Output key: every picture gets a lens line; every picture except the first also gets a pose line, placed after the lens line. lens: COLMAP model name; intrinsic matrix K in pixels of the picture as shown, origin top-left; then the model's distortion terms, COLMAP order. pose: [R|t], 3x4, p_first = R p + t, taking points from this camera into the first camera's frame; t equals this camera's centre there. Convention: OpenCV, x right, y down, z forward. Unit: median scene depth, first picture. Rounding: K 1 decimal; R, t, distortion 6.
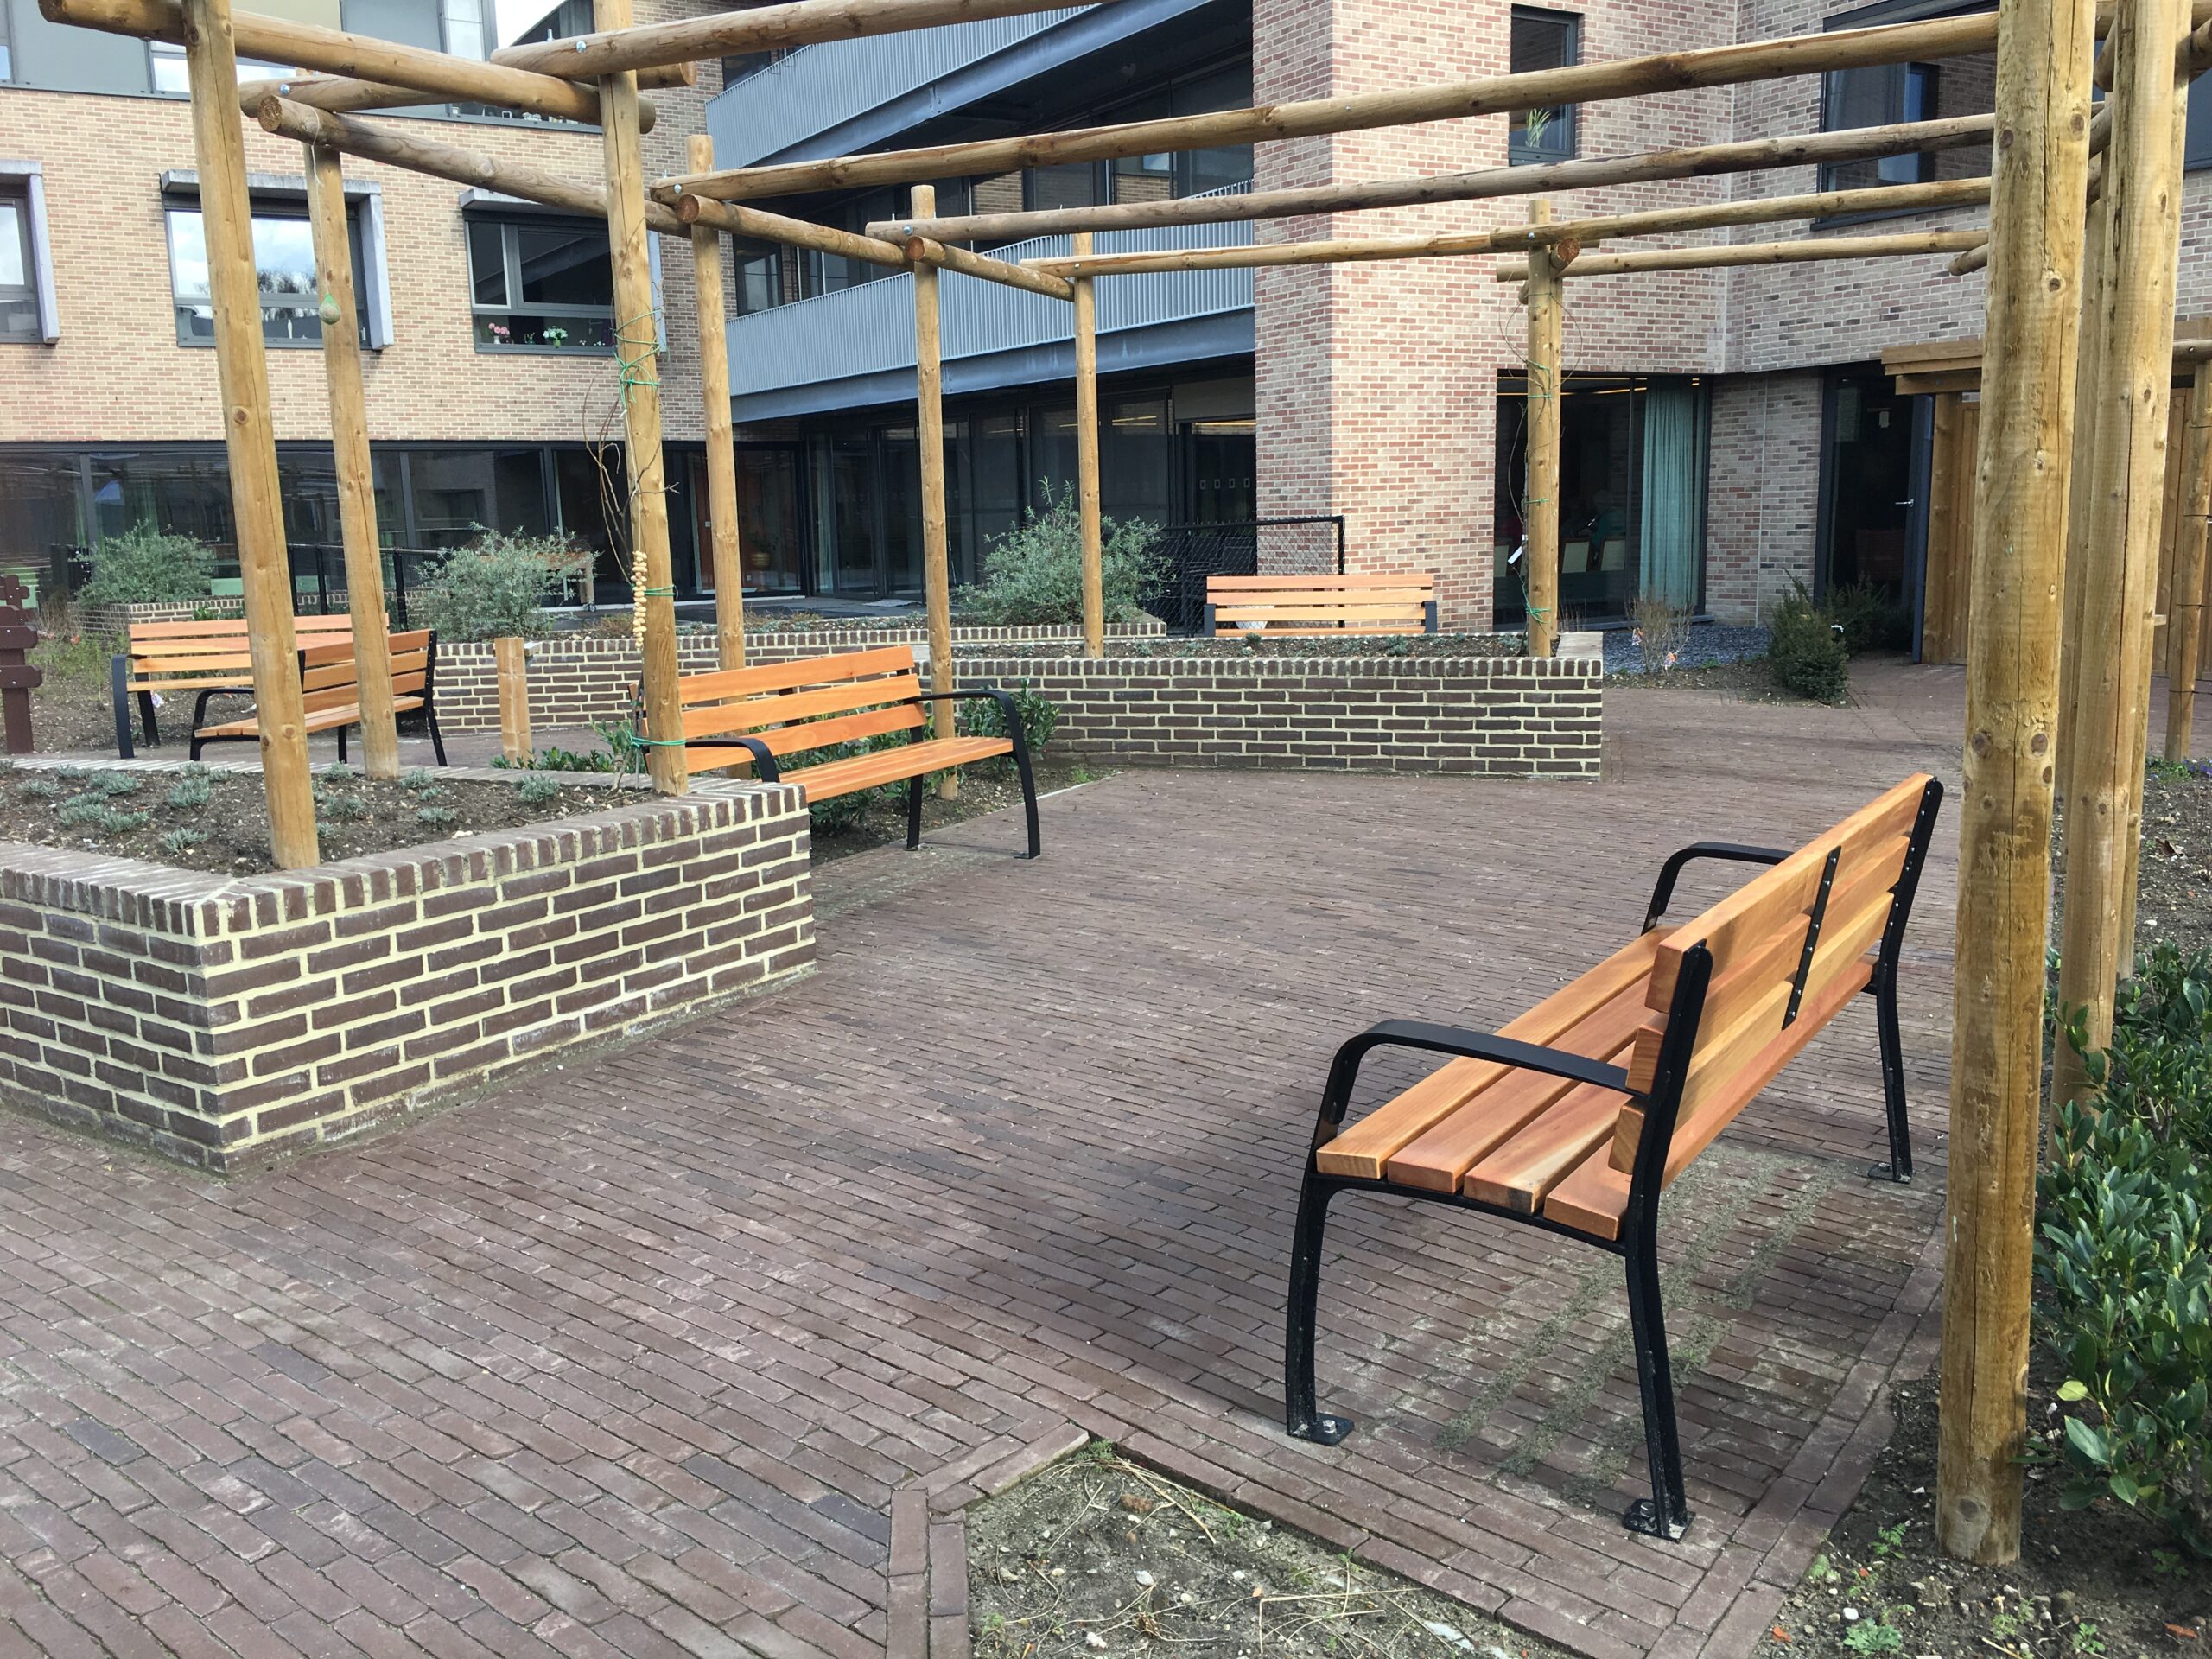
lens RADIAL K [[1865.1, 0, 1106.0], [0, 1865.1, 829.5], [0, 0, 1]] dist [0.065268, -0.099591]
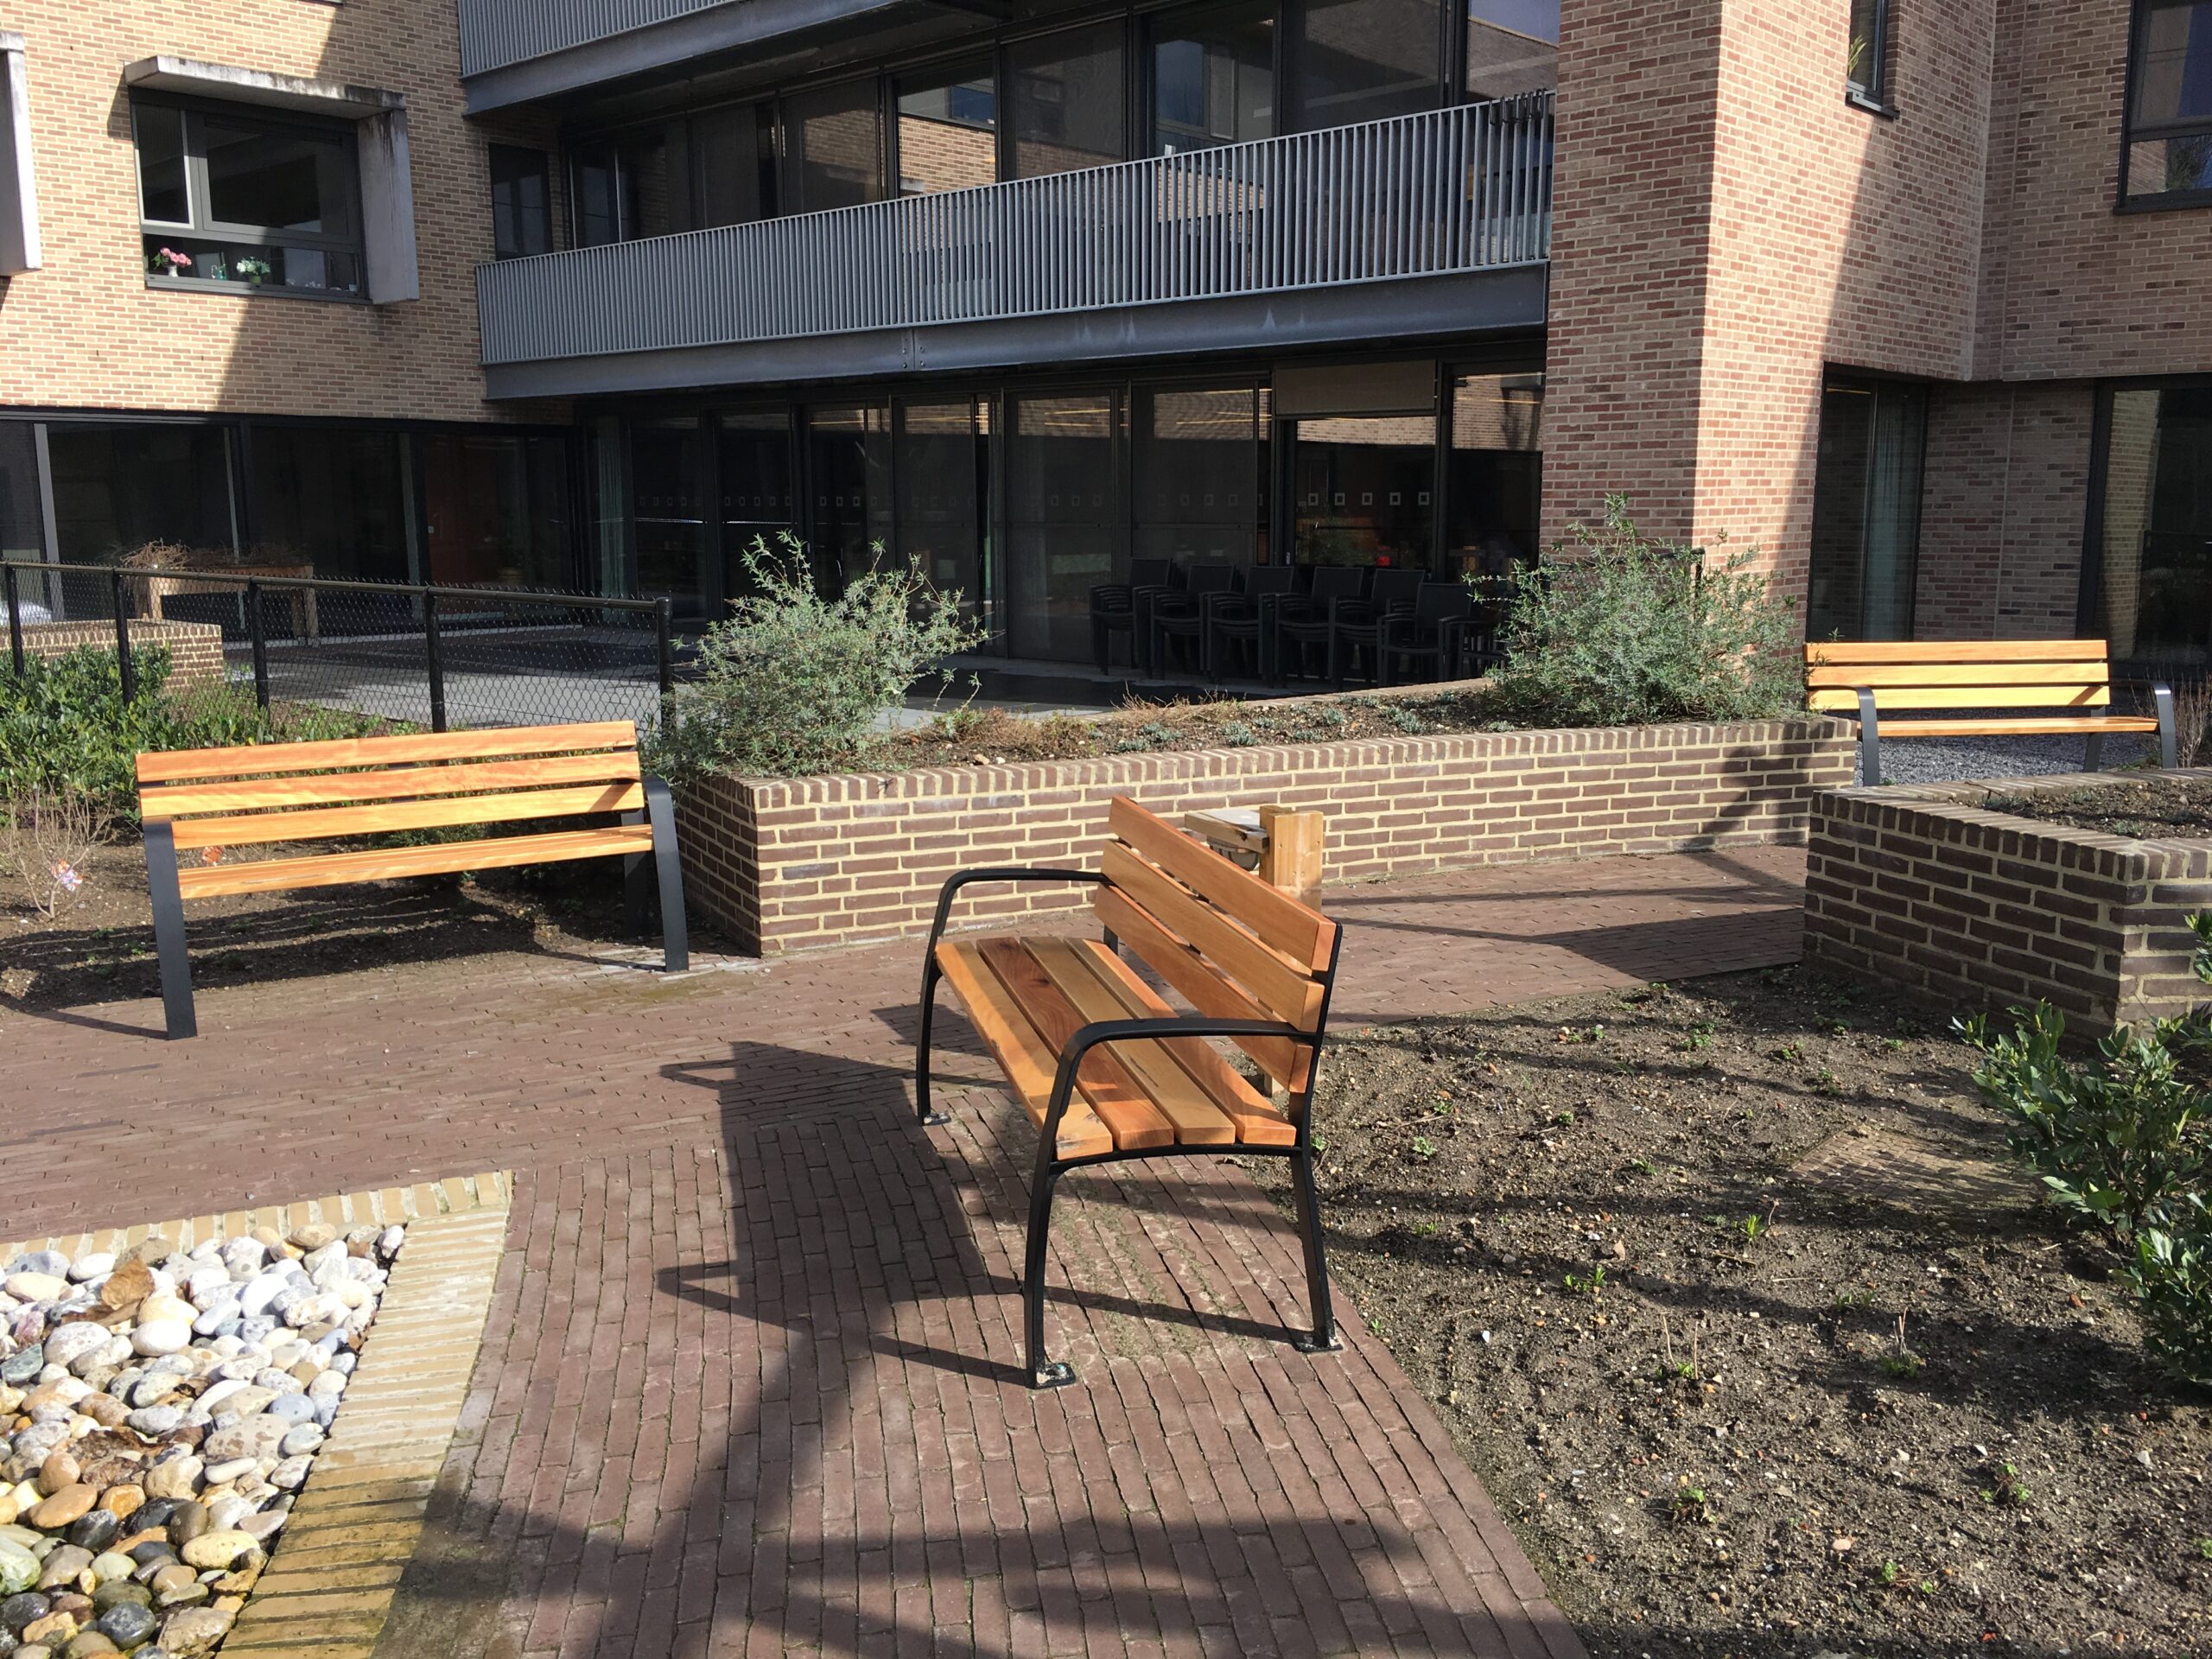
lens RADIAL K [[1865.1, 0, 1106.0], [0, 1865.1, 829.5], [0, 0, 1]] dist [0.065268, -0.099591]
pose [[0.960149, -0.026177, 0.278261, -0.319582], [0.026994, 0.999635, 0.000896, -0.063995], [-0.278183, 0.006651, 0.960505, 0.355024]]
